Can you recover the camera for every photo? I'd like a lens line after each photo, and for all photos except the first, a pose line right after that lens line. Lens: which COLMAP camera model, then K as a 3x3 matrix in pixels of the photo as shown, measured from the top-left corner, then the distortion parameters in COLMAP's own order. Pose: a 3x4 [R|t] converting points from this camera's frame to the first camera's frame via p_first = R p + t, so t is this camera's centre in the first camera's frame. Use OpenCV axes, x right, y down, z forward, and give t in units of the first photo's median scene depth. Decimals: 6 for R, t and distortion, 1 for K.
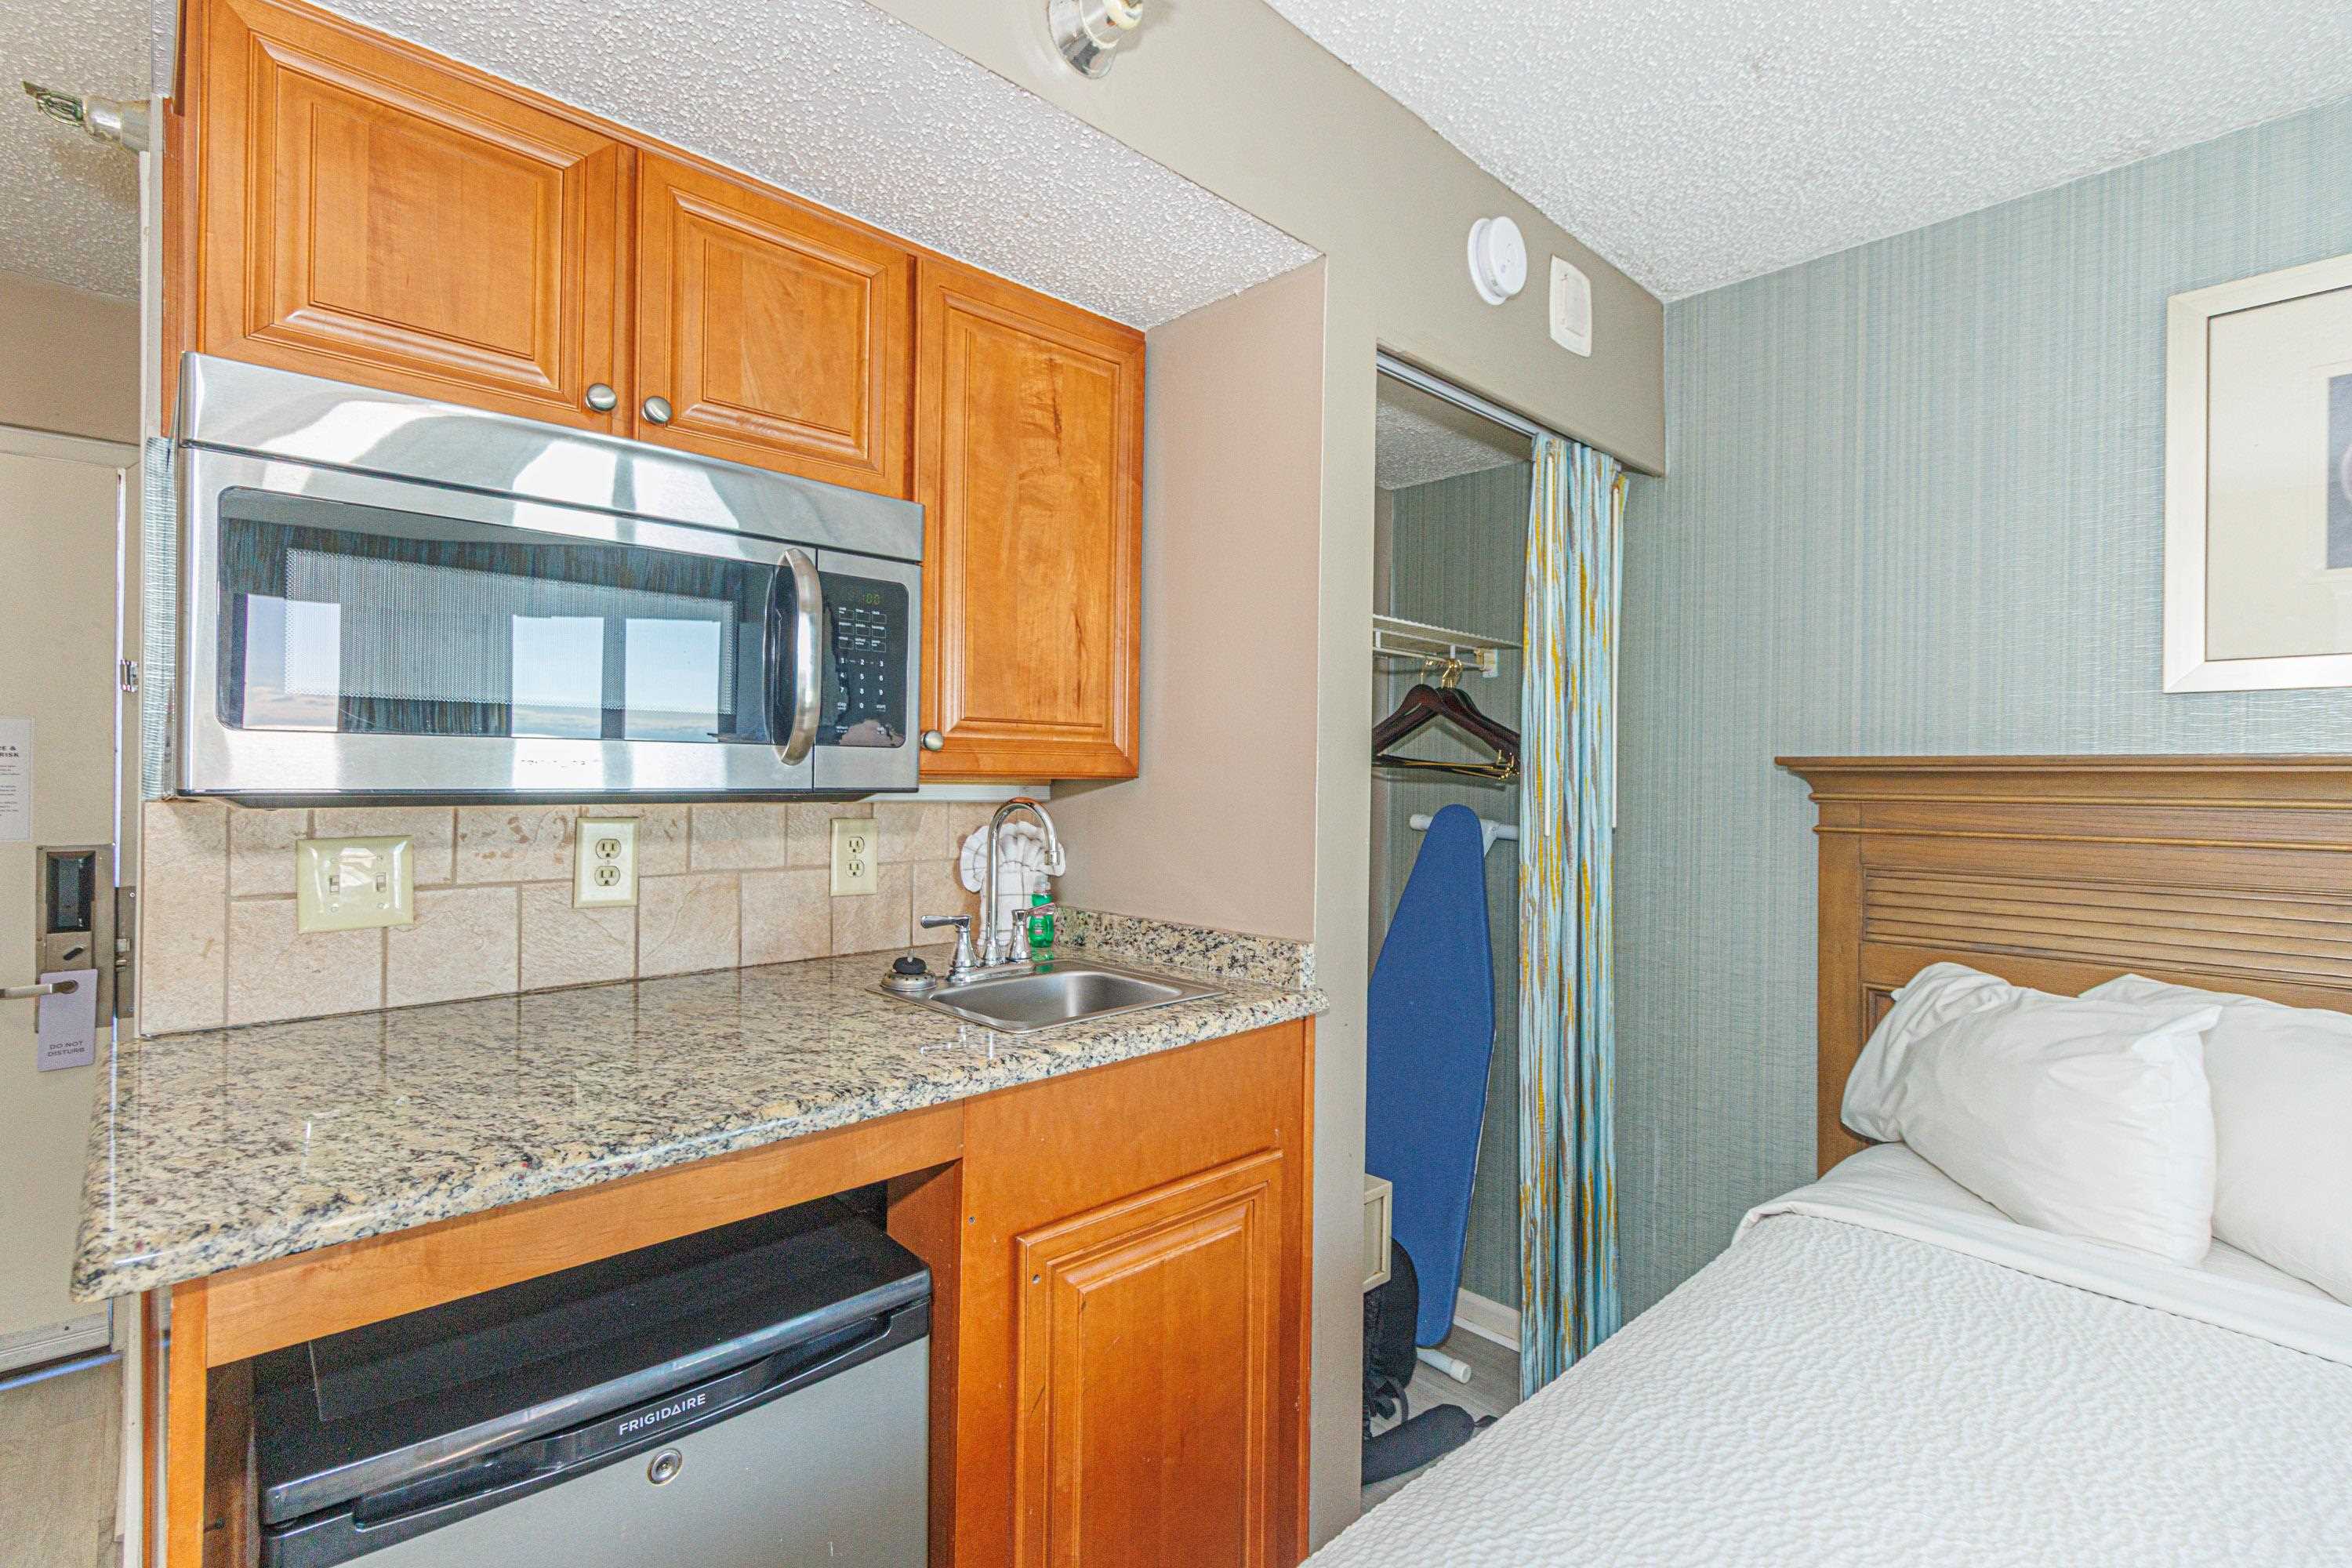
lens RADIAL K [[1083.6, 0, 1173.5], [0, 1083.6, 779.4], [0, 0, 1]] dist [0.007404, -0.000486]
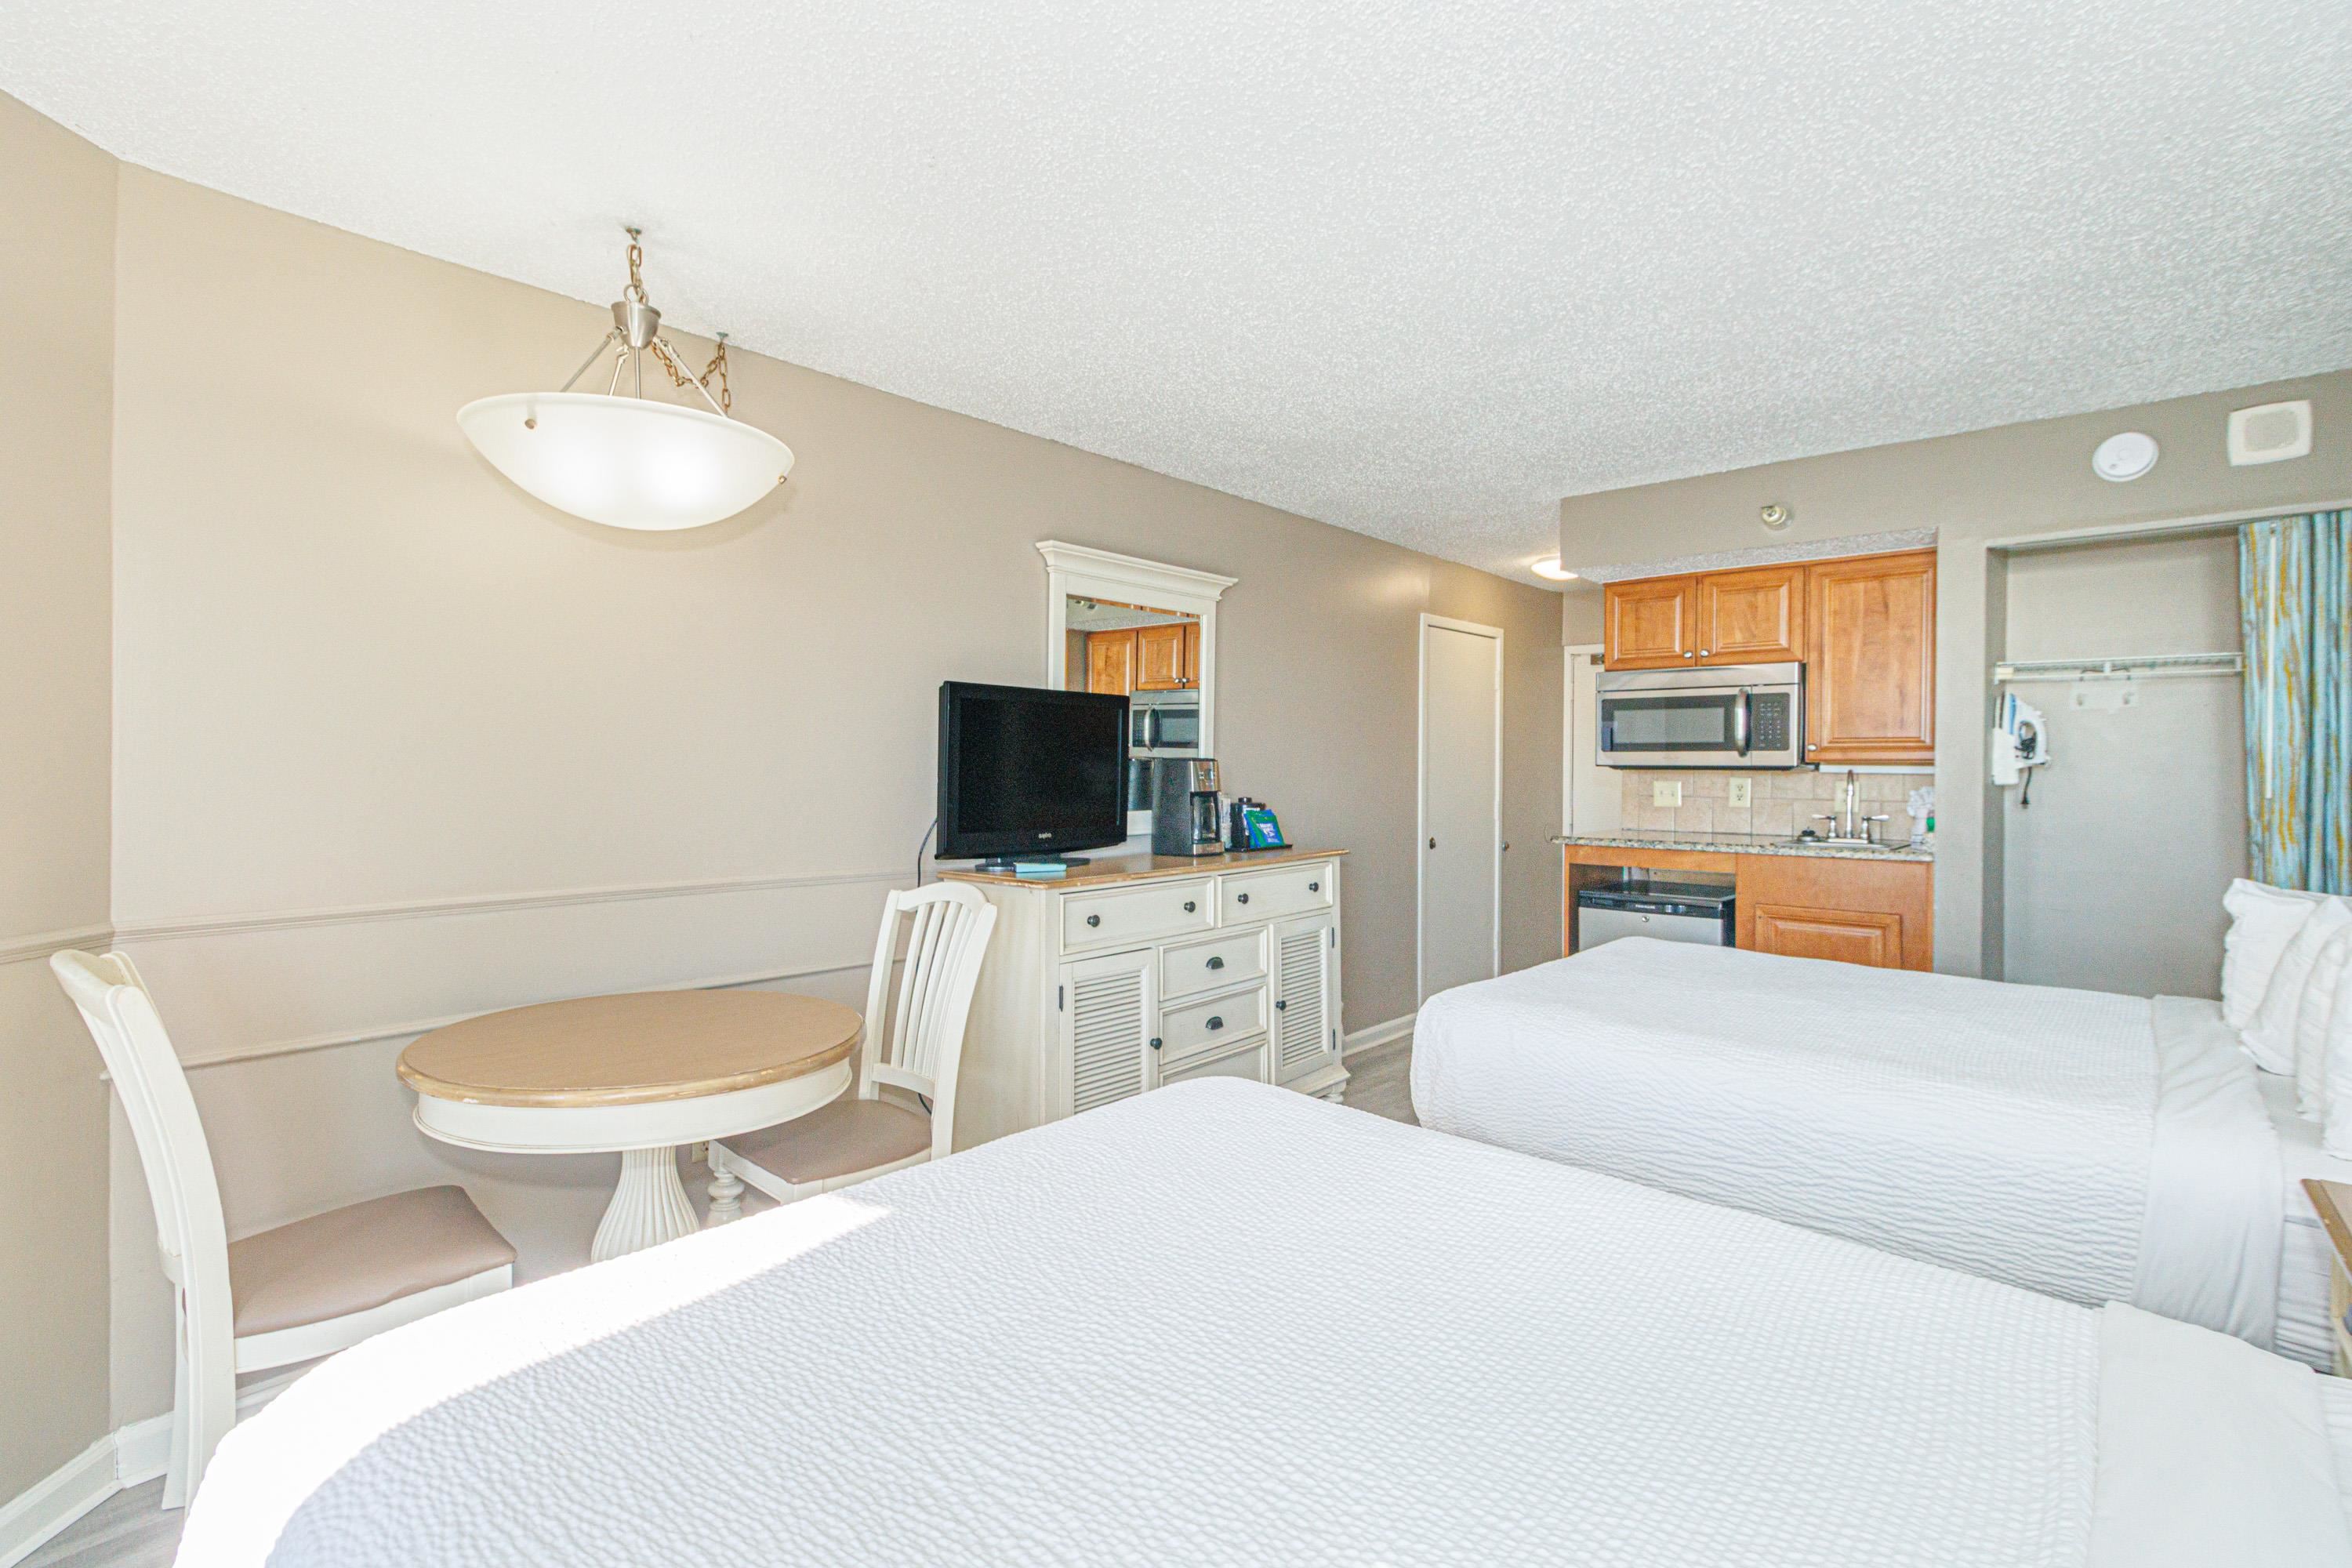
lens RADIAL K [[1083.6, 0, 1168.4], [0, 1083.6, 781.8], [0, 0, 1]] dist [0.007404, -0.000486]
pose [[0.087254, 0.001563, -0.996185, 2.738173], [-0.009551, 0.999954, 0.000732, 0.073101], [0.996140, 0.009450, 0.087265, -0.950063]]
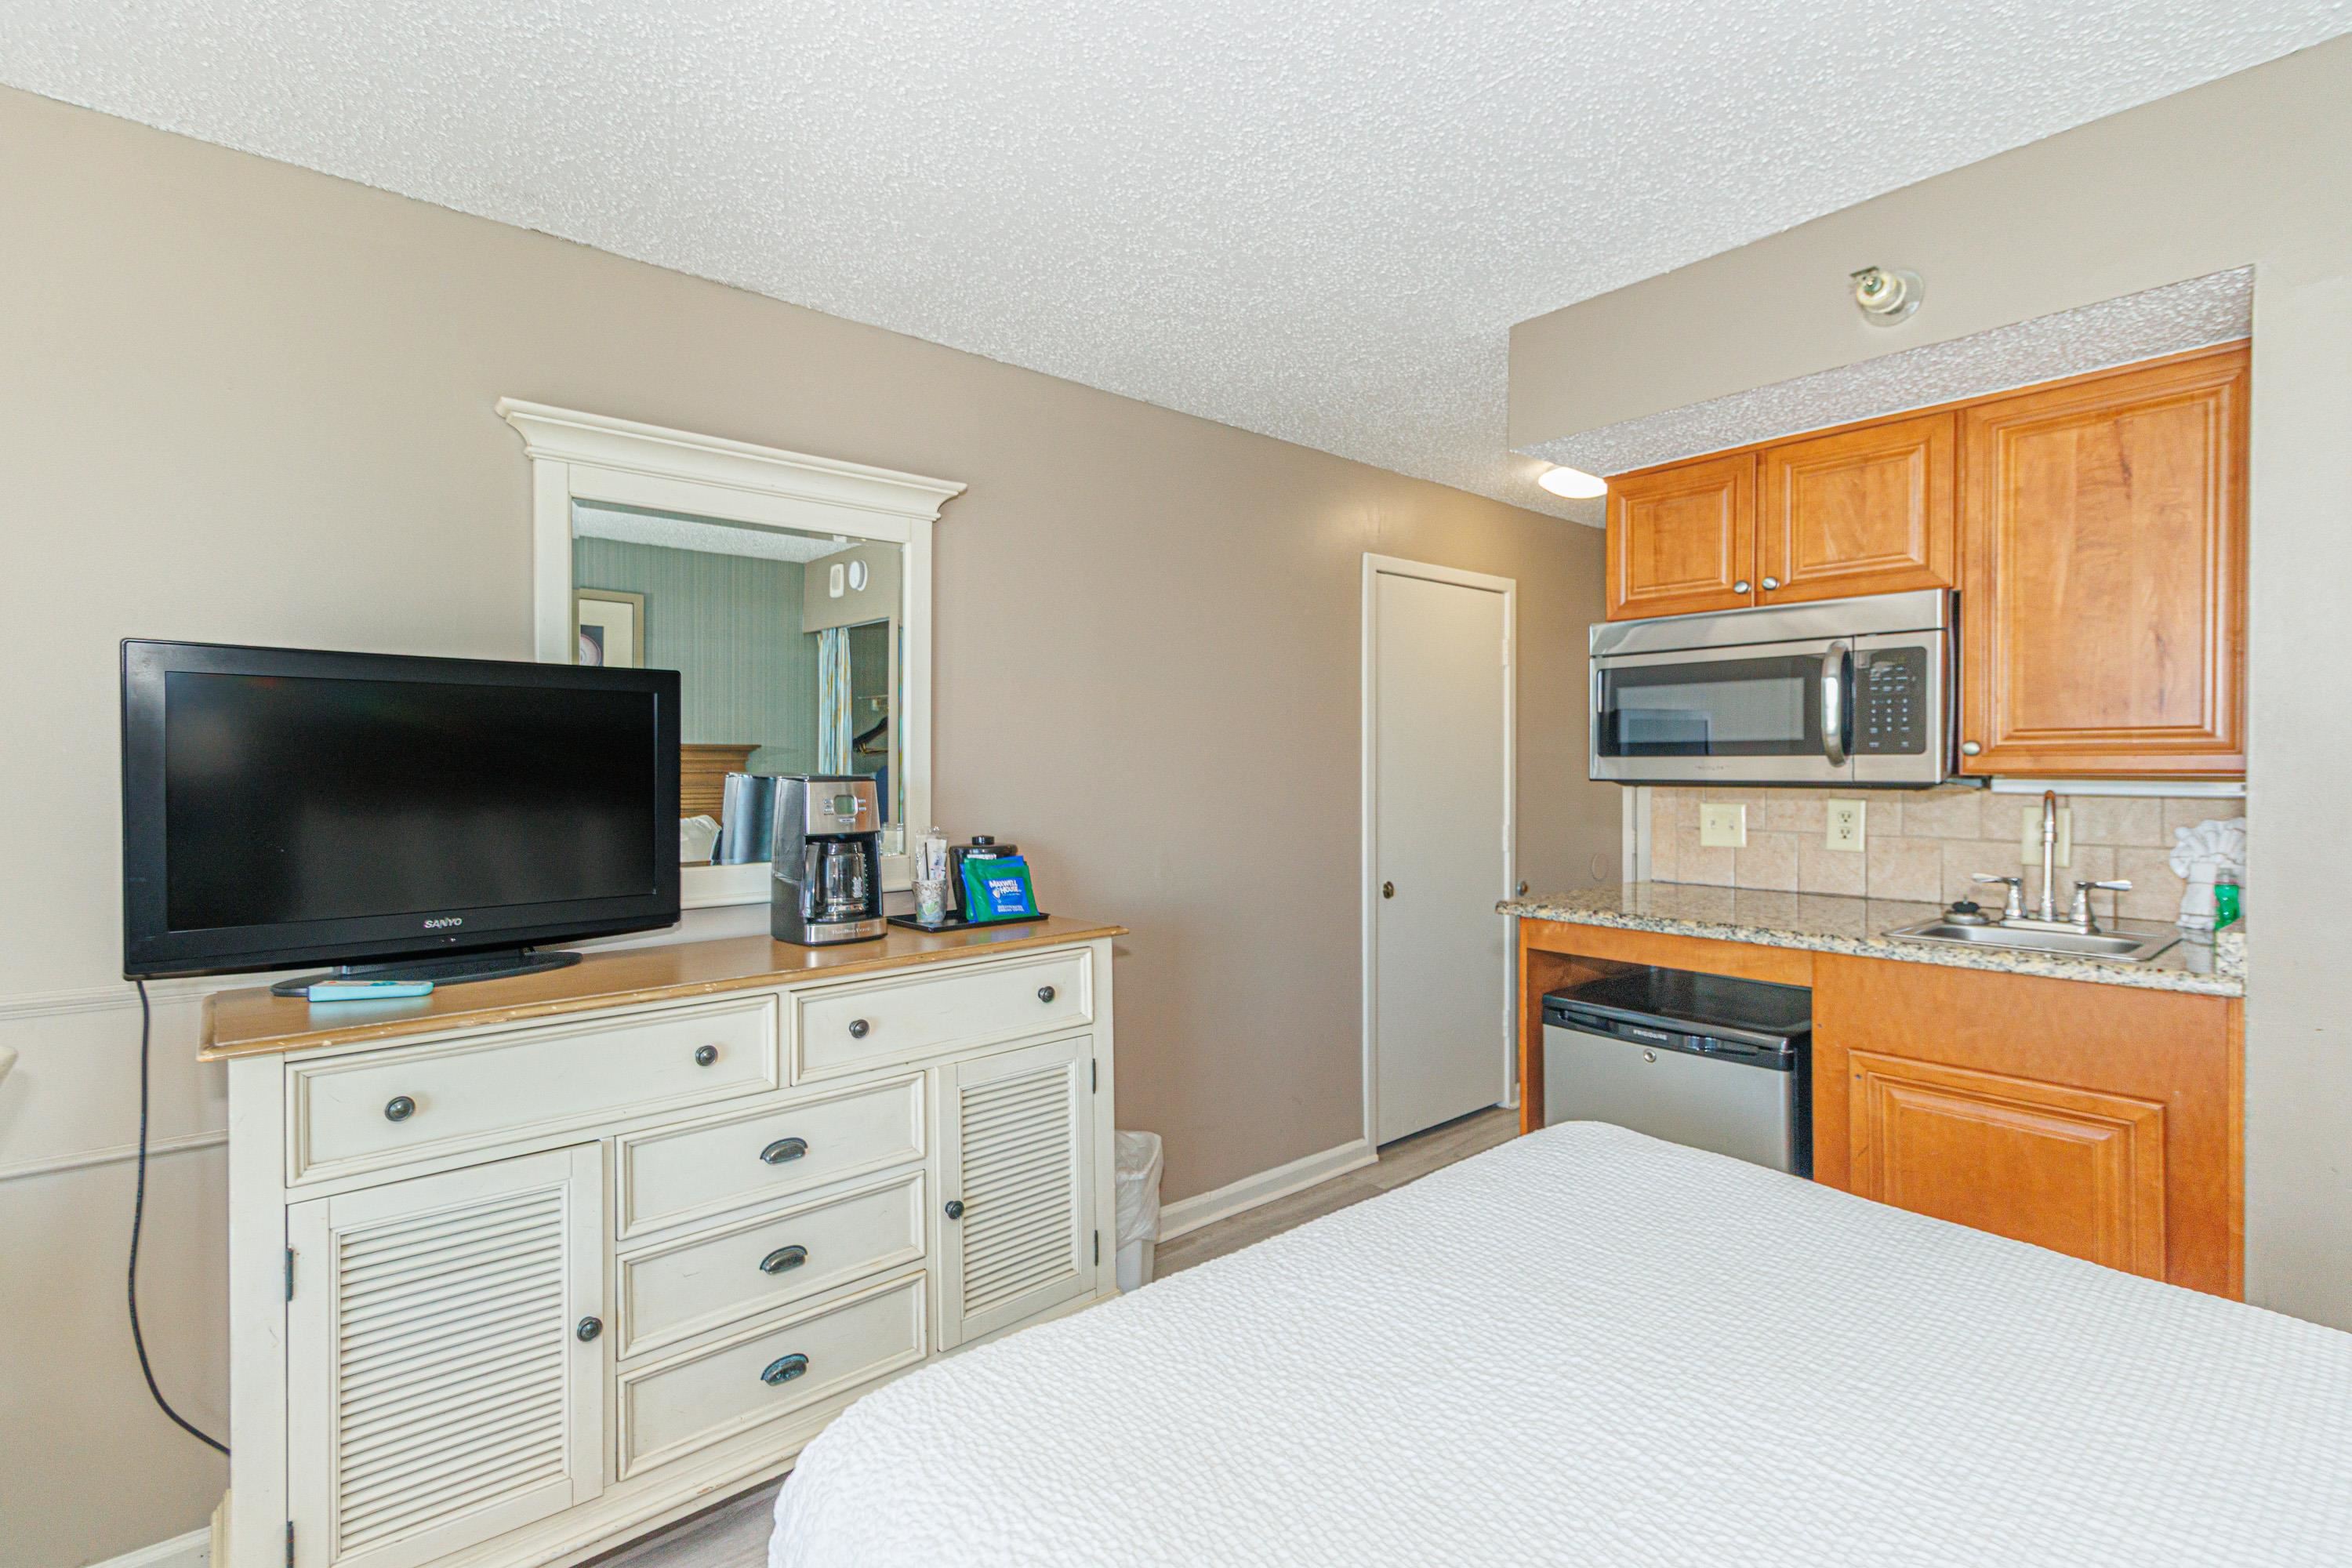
lens RADIAL K [[1083.6, 0, 1173.7], [0, 1083.6, 782.5], [0, 0, 1]] dist [0.007404, -0.000486]
pose [[-0.044018, 0.002141, -0.999028, 1.489220], [-0.004538, 0.999987, 0.002343, 0.012378], [0.999020, 0.004637, -0.044008, 0.031735]]
